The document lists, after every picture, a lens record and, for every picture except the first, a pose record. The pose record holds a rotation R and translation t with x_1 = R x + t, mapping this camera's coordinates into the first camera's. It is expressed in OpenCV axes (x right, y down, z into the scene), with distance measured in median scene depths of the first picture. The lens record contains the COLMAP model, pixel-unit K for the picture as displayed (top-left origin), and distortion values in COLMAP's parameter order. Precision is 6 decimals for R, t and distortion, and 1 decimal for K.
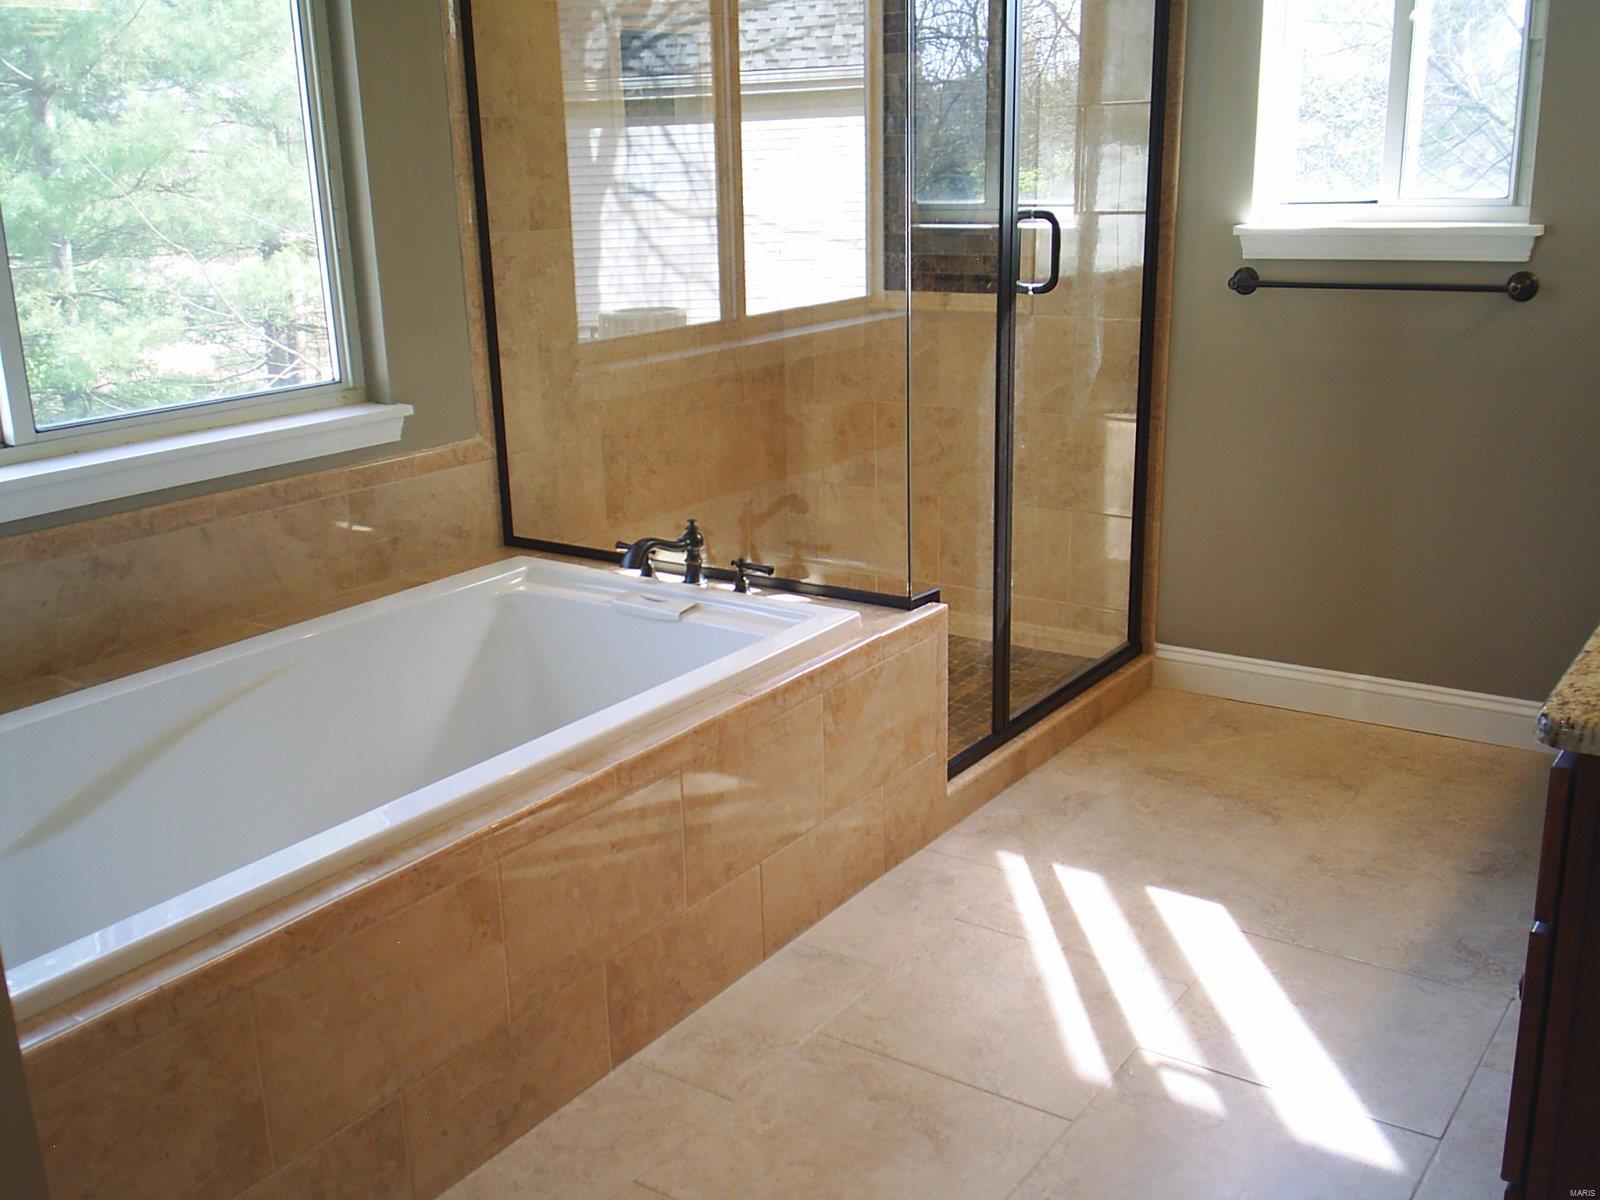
lens RADIAL K [[1605.7, 0, 778.2], [0, 1605.7, 631.1], [0, 0, 1]] dist [0.036923, 0.000000]
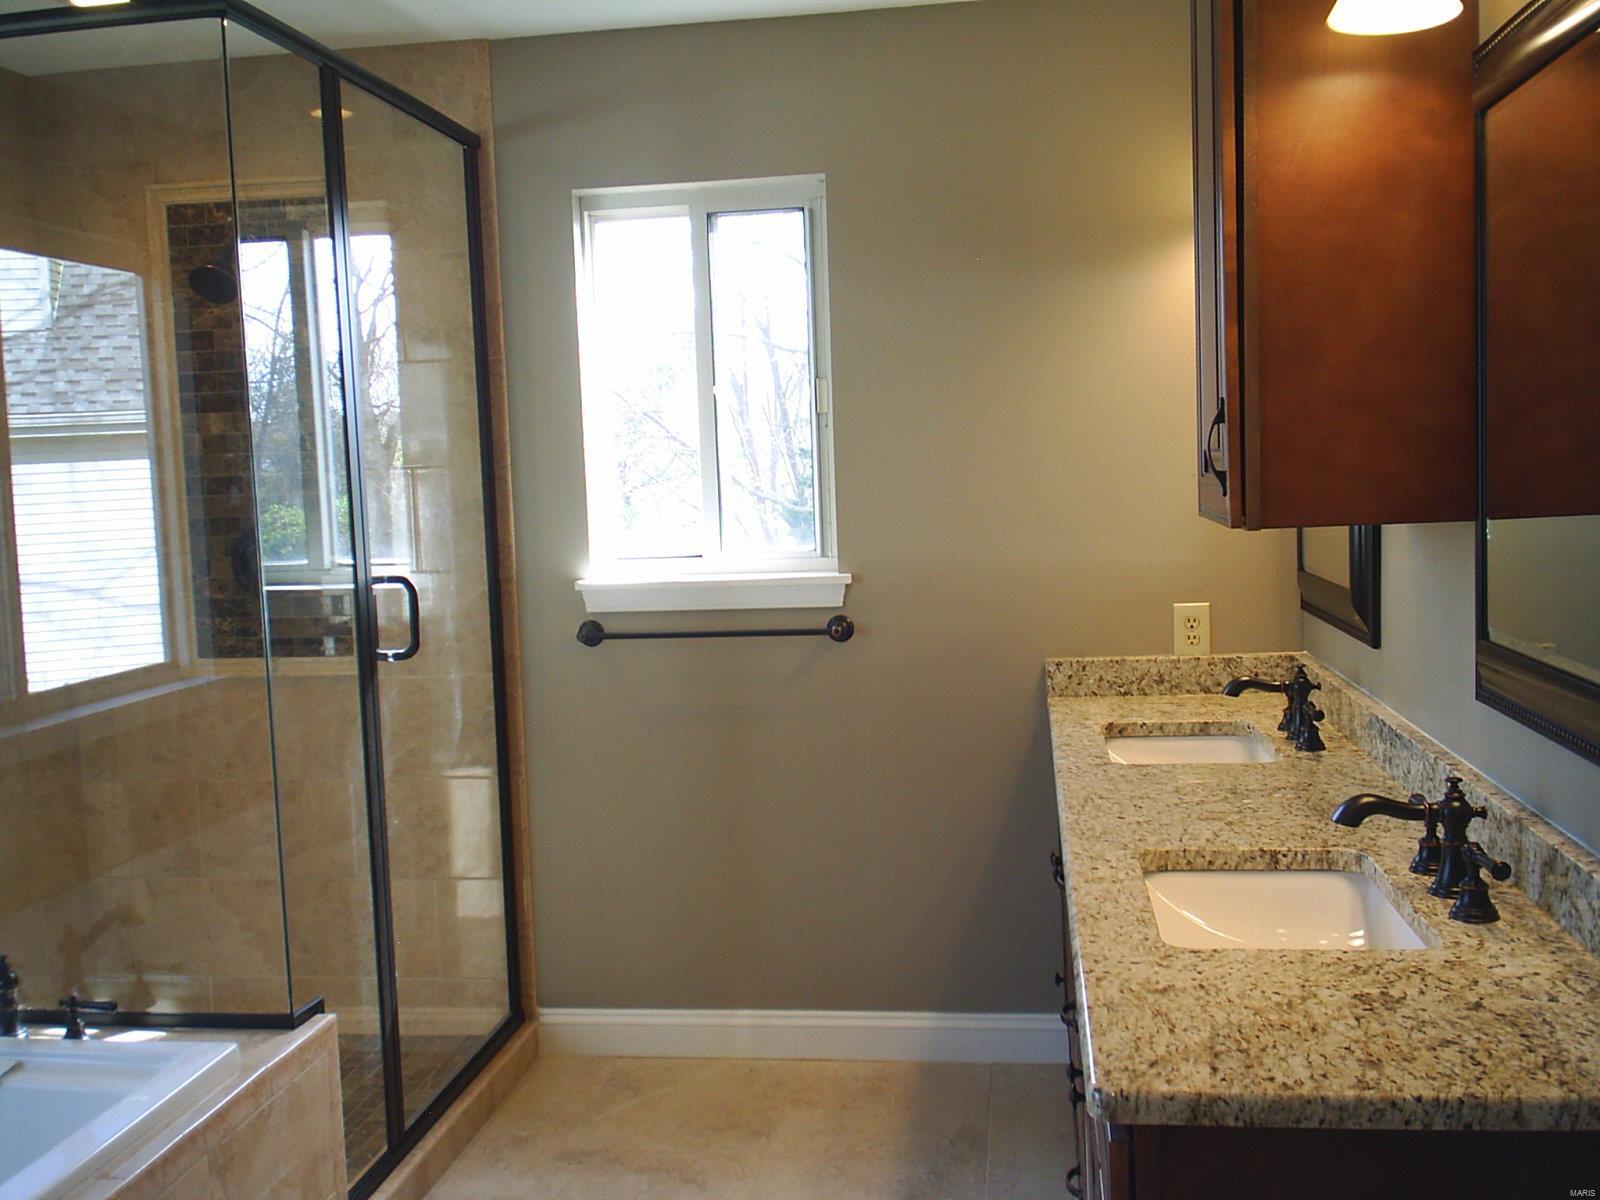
lens RADIAL K [[1605.7, 0, 793.9], [0, 1605.7, 601.2], [0, 0, 1]] dist [0.036923, 0.000000]
pose [[0.893528, -0.044245, 0.446822, -0.051839], [0.140375, 0.972777, -0.184388, -0.035207], [-0.426500, 0.227478, 0.875415, 0.061269]]
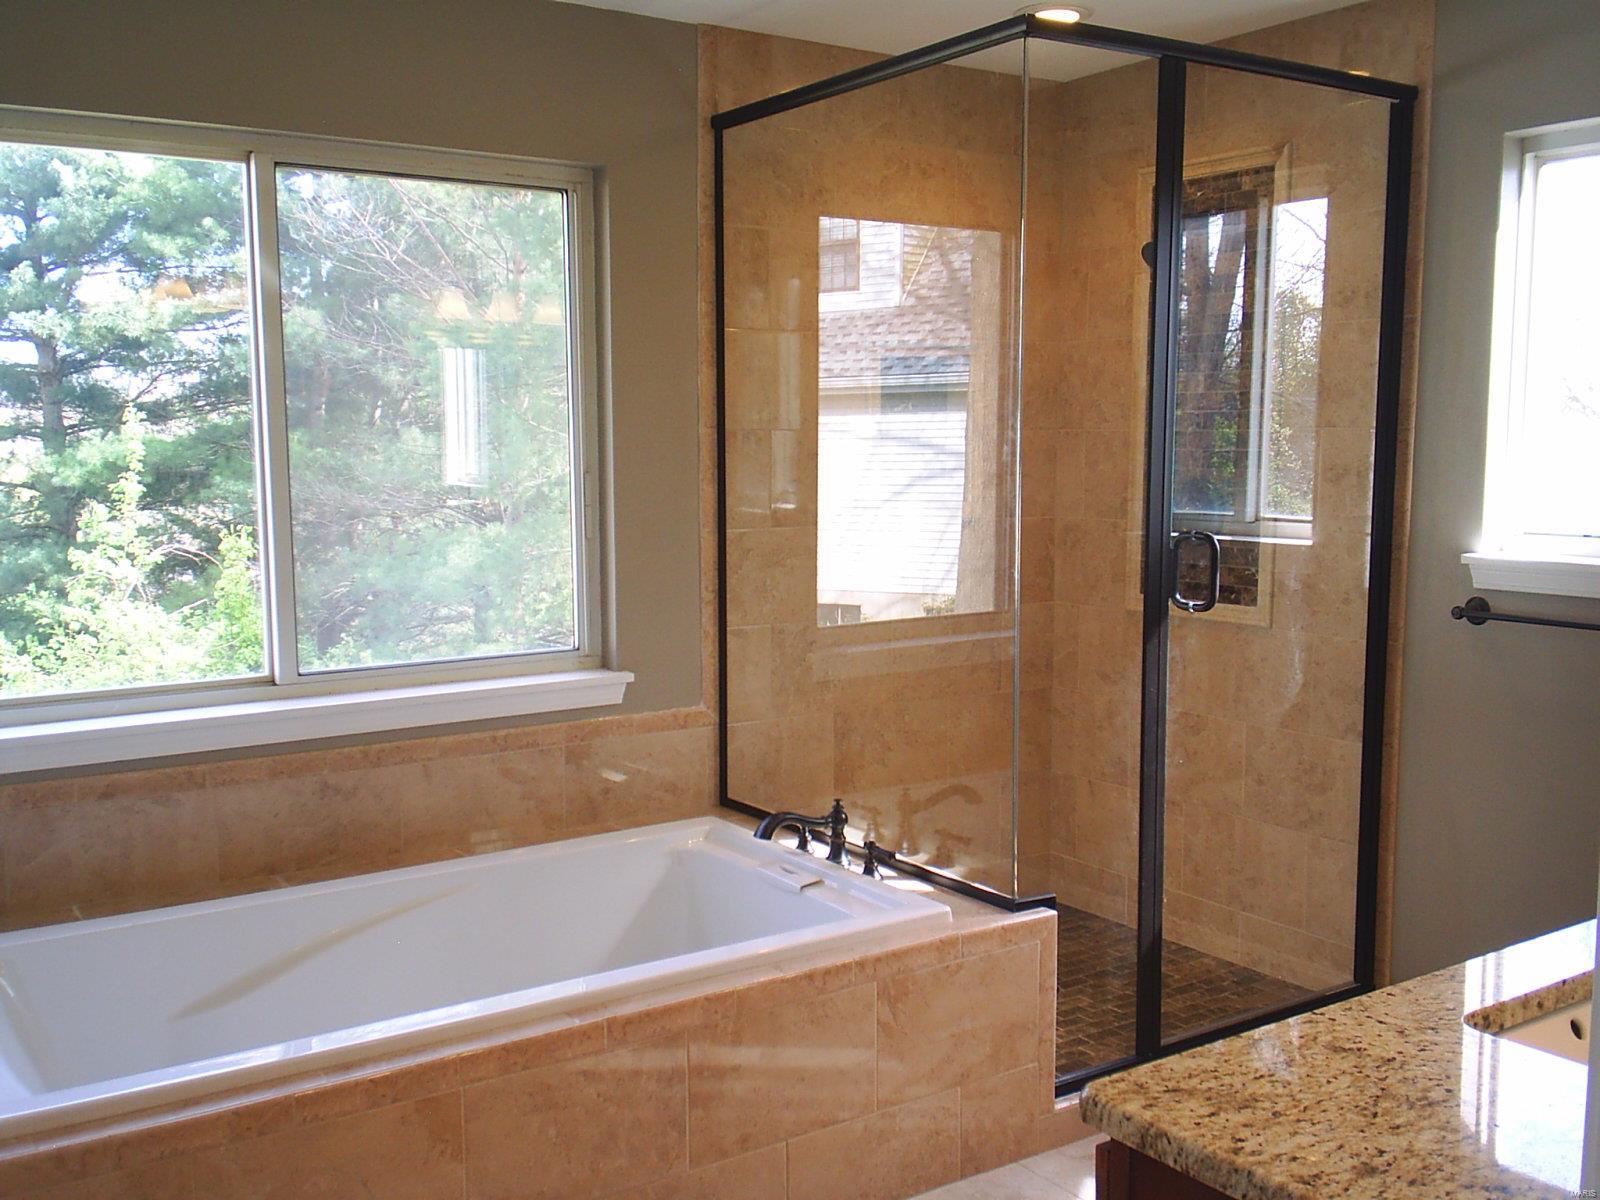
lens RADIAL K [[1605.7, 0, 764.3], [0, 1605.7, 578.9], [0, 0, 1]] dist [0.036923, 0.000000]
pose [[0.929066, 0.054447, -0.365885, 0.269720], [-0.122742, 0.978445, -0.166069, -0.028285], [0.348957, 0.199199, 0.915723, -0.021723]]
